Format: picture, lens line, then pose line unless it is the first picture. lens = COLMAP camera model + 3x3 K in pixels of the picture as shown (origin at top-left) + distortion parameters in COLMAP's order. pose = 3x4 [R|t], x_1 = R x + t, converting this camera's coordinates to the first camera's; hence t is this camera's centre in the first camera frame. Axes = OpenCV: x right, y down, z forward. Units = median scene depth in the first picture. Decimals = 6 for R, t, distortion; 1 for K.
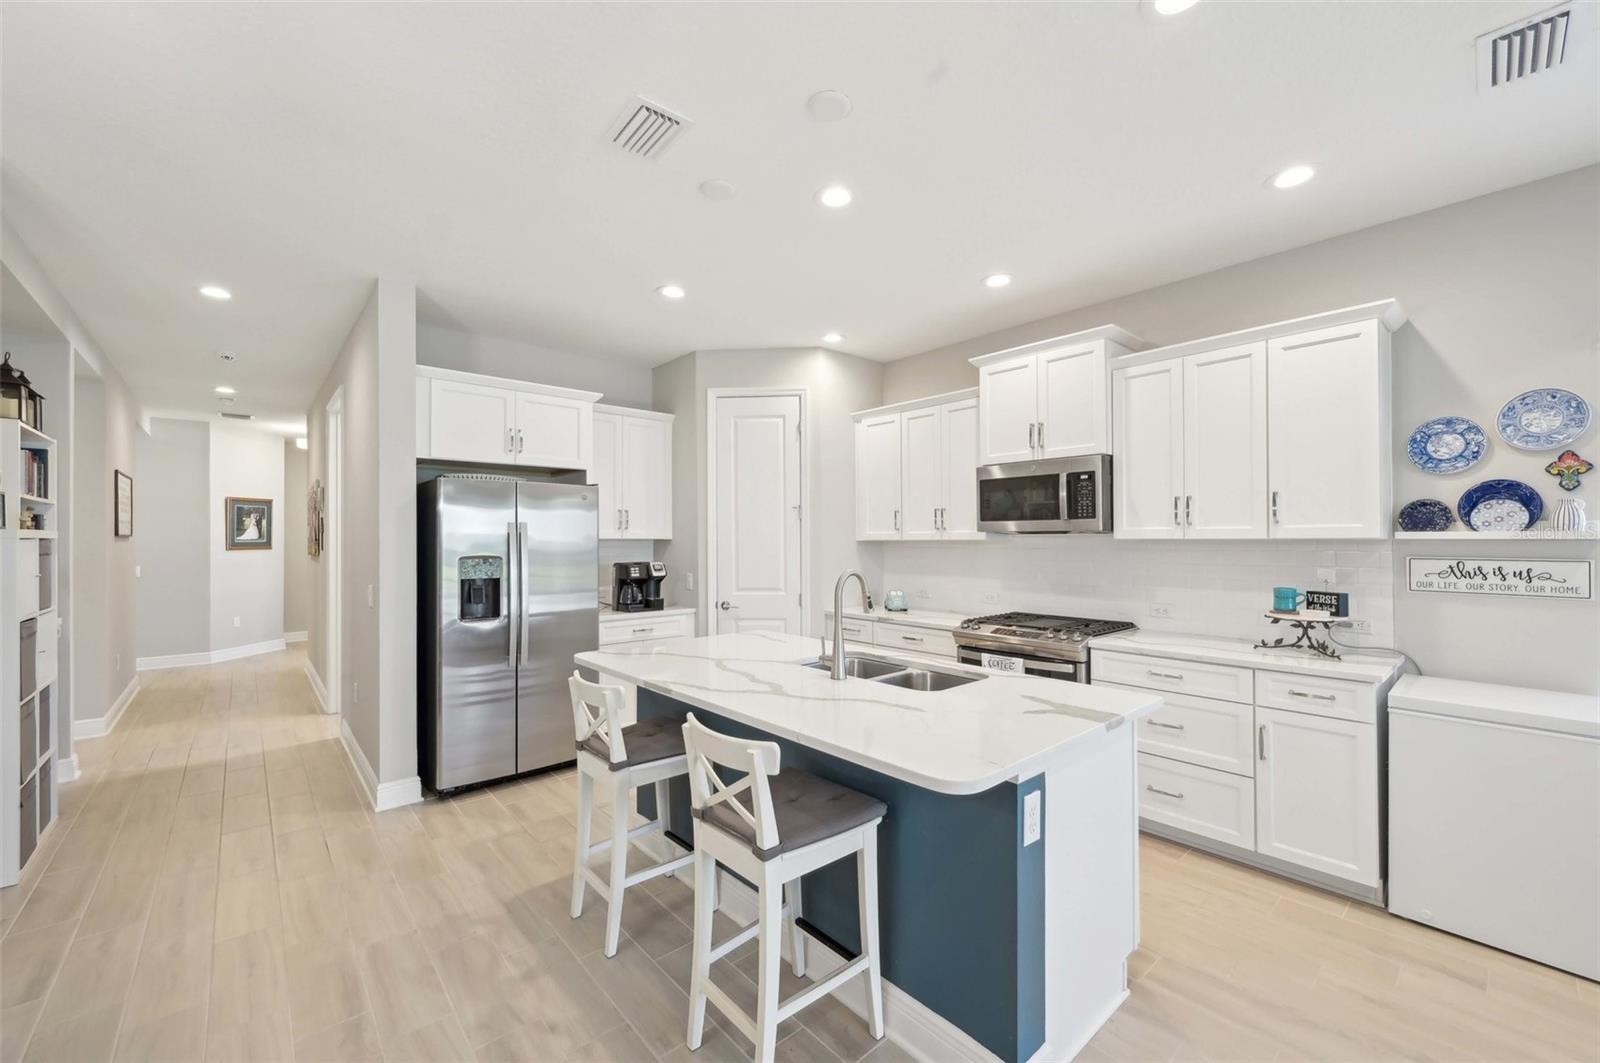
lens RADIAL K [[646.1, 0, 825.0], [0, 646.1, 546.7], [0, 0, 1]] dist [-0.000310, 0.000100]
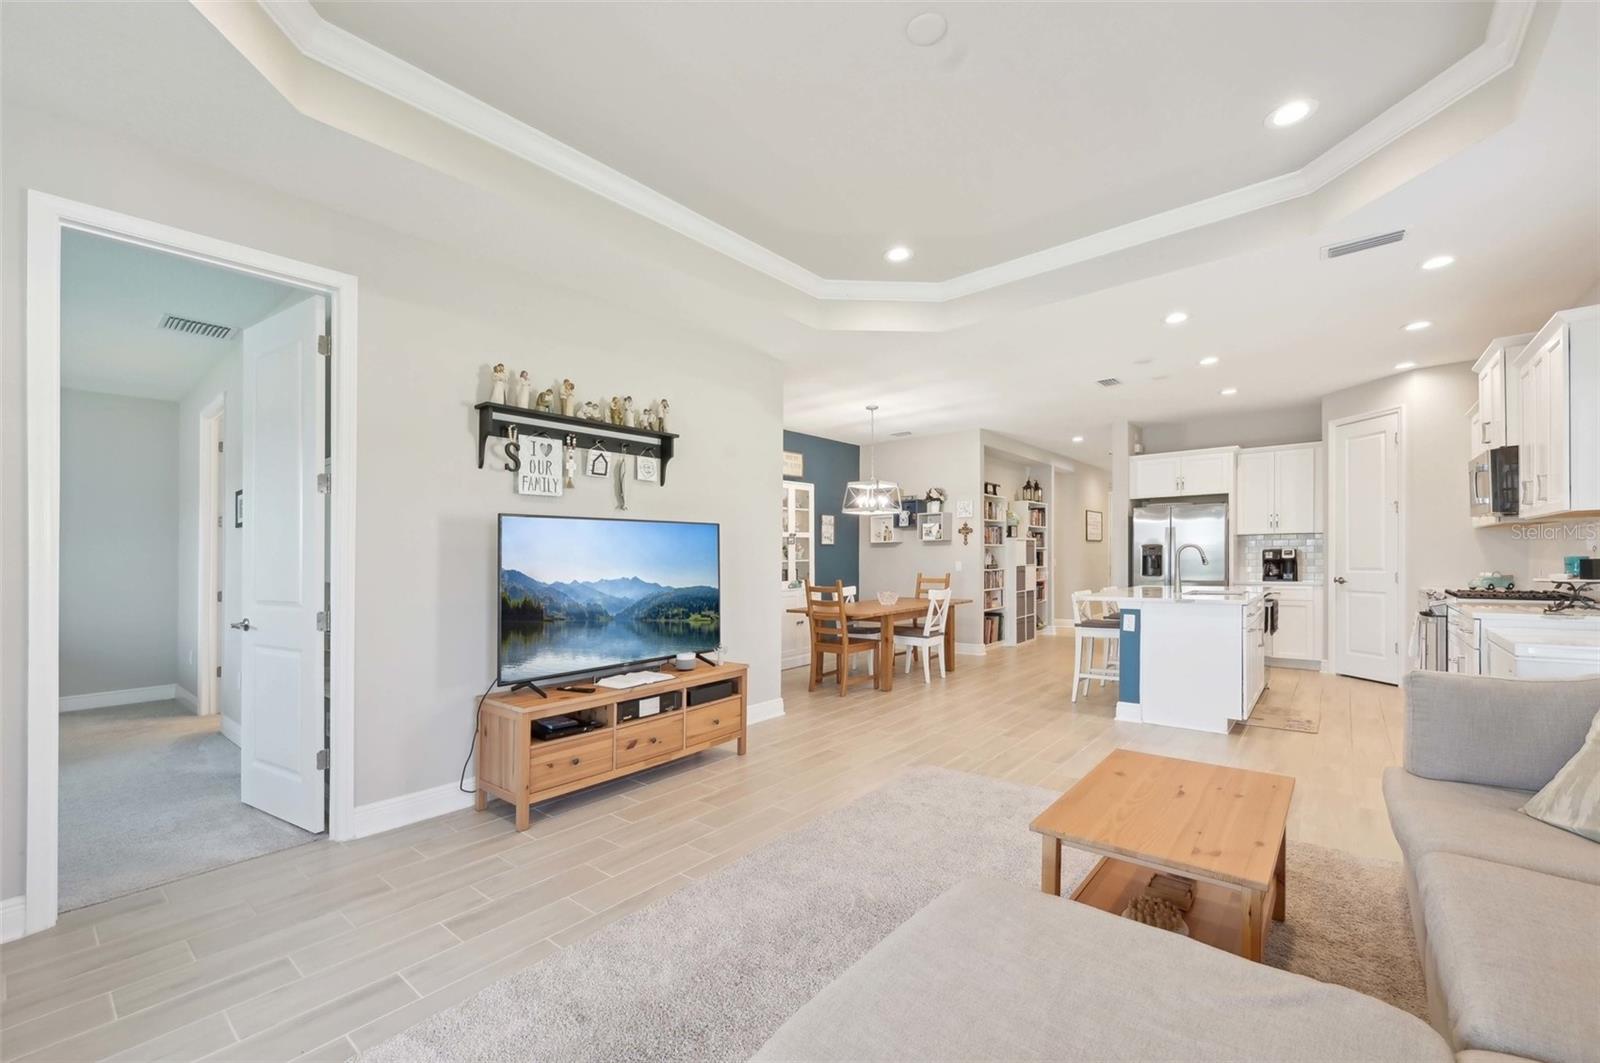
lens RADIAL K [[646.1, 0, 801.9], [0, 646.1, 558.4], [0, 0, 1]] dist [-0.000310, 0.000100]
pose [[0.154287, 0.001812, -0.988024, 1.292041], [0.004832, 0.999985, 0.002588, 0.046385], [0.988014, -0.005174, 0.154276, -0.408027]]
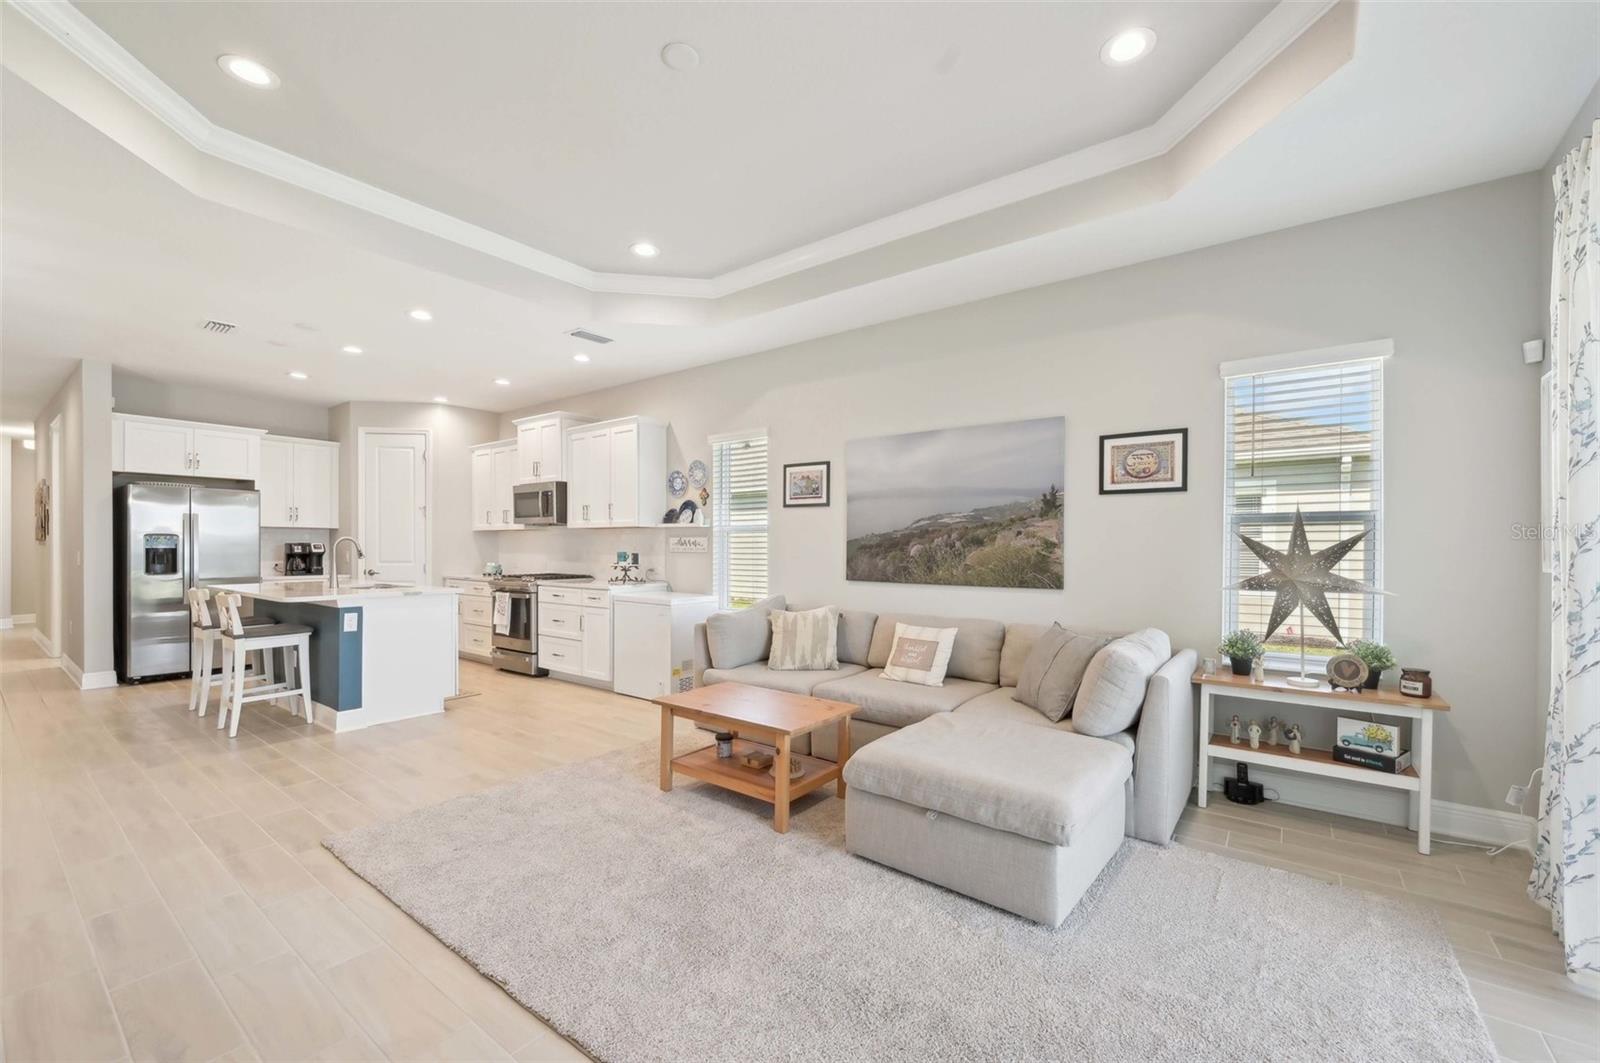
lens RADIAL K [[646.1, 0, 815.6], [0, 646.1, 558.3], [0, 0, 1]] dist [-0.000310, 0.000100]
pose [[0.980536, 0.003842, 0.196302, 0.725935], [-0.005565, 0.999951, 0.008229, 0.051726], [-0.196260, -0.009161, 0.980509, -0.867834]]
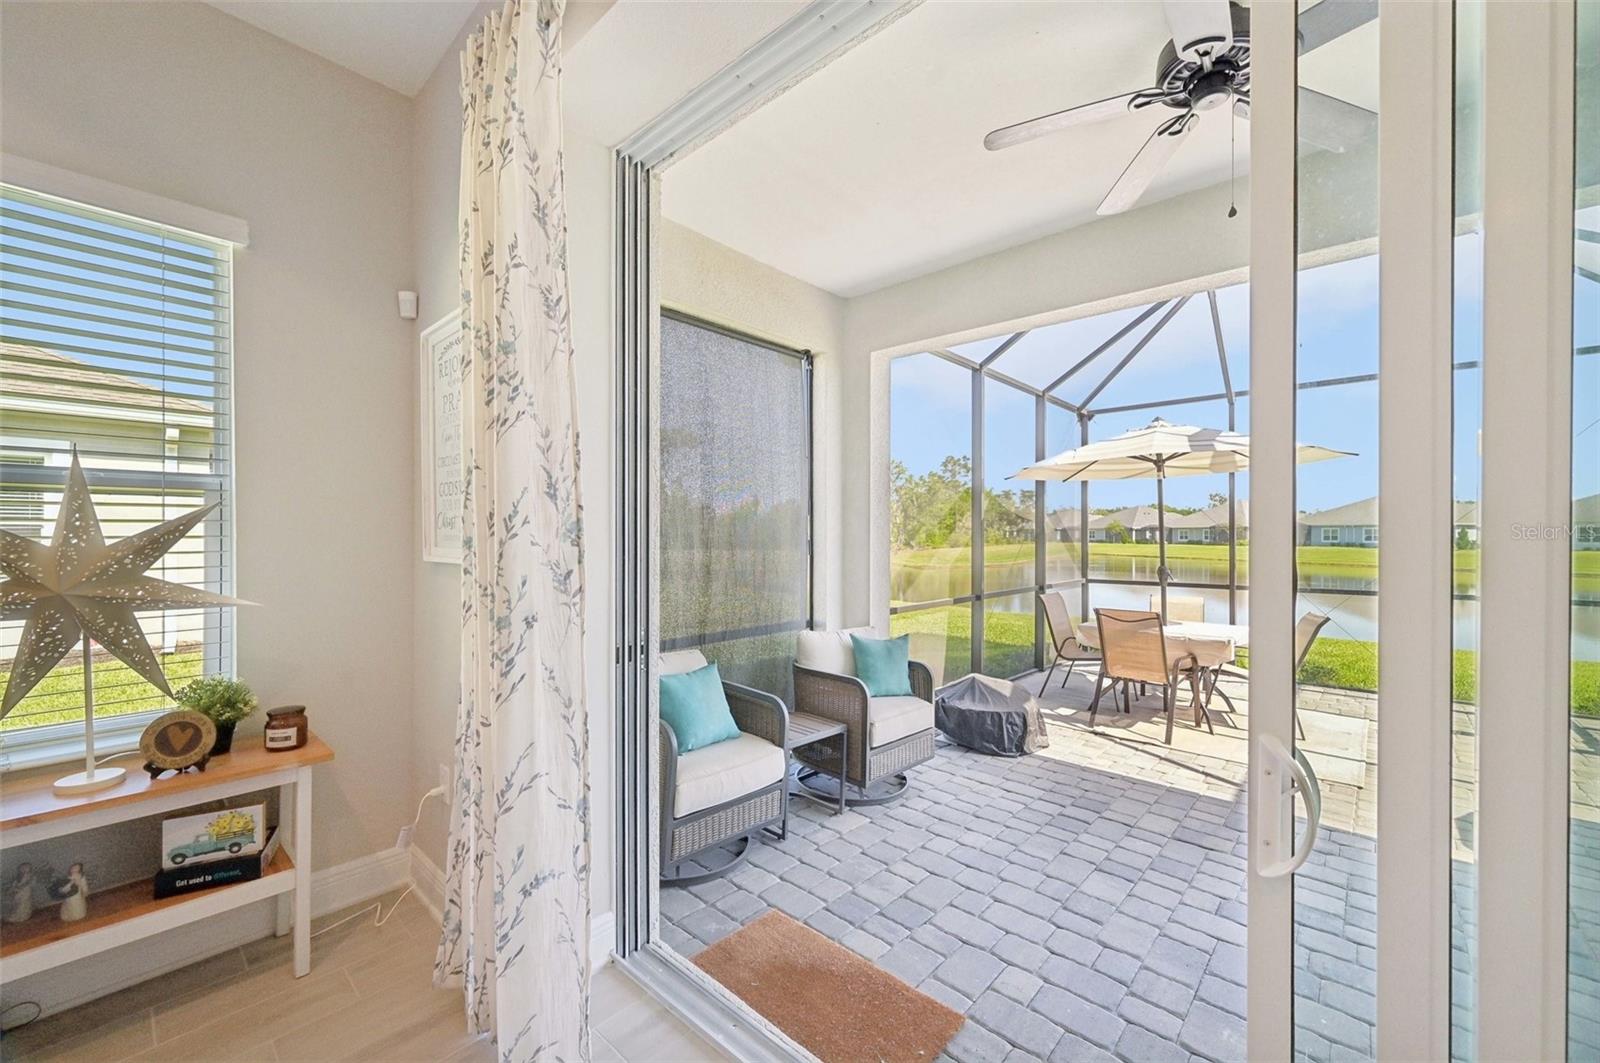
lens RADIAL K [[646.1, 0, 817.9], [0, 646.1, 532.4], [0, 0, 1]] dist [-0.000310, 0.000100]
pose [[-0.100401, 0.009042, 0.994906, 0.983216], [0.008042, 0.999933, -0.008276, 0.049301], [-0.994915, 0.007170, -0.100467, -0.655055]]
